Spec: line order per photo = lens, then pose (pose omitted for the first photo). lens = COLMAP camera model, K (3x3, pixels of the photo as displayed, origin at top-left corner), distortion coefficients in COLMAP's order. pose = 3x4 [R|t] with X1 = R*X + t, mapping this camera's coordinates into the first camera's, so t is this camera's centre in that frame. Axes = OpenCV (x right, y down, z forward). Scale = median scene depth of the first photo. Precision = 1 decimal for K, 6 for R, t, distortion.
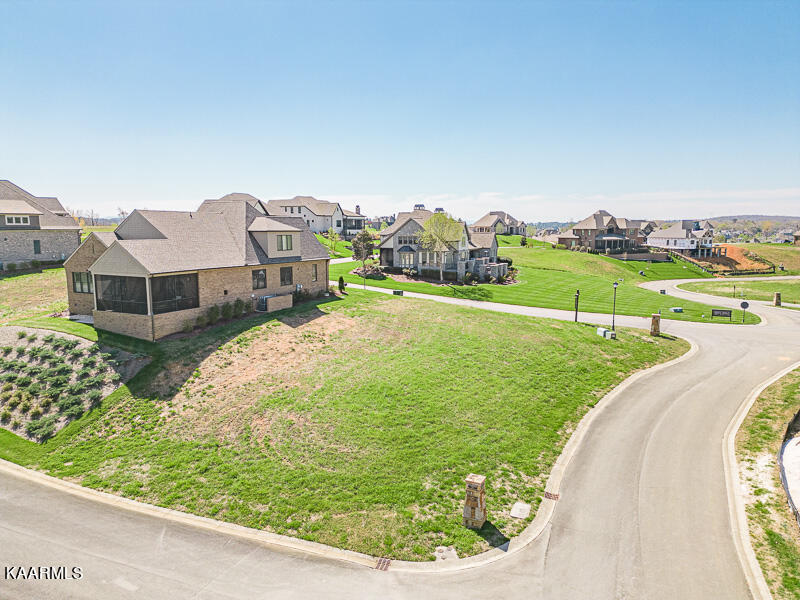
lens RADIAL K [[564.1, 0, 396.5], [0, 564.1, 300.5], [0, 0, 1]] dist [0.059193, -0.053555]
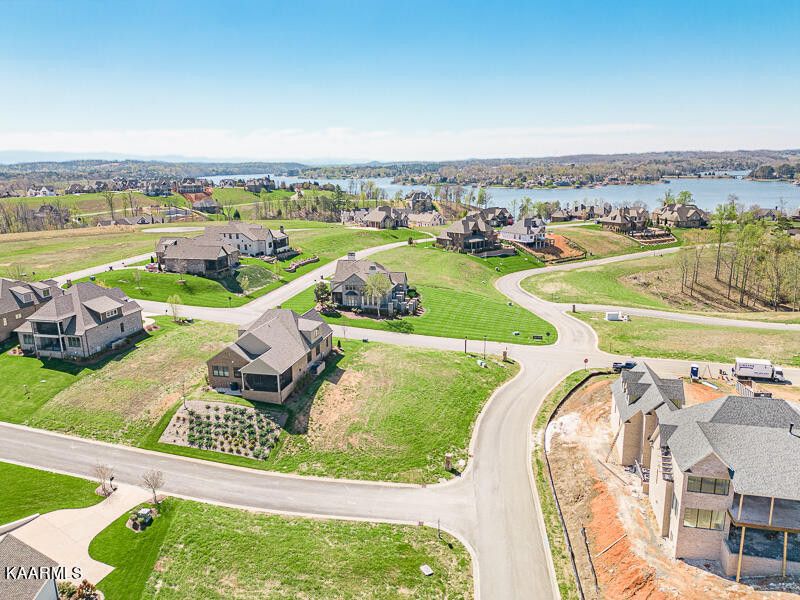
lens RADIAL K [[564.1, 0, 399.8], [0, 564.1, 298.5], [0, 0, 1]] dist [0.059193, -0.053555]
pose [[0.971255, -0.069421, 0.227693, -0.371537], [0.047313, 0.993745, 0.101159, -0.415060], [-0.233291, -0.087478, 0.968464, -0.891812]]
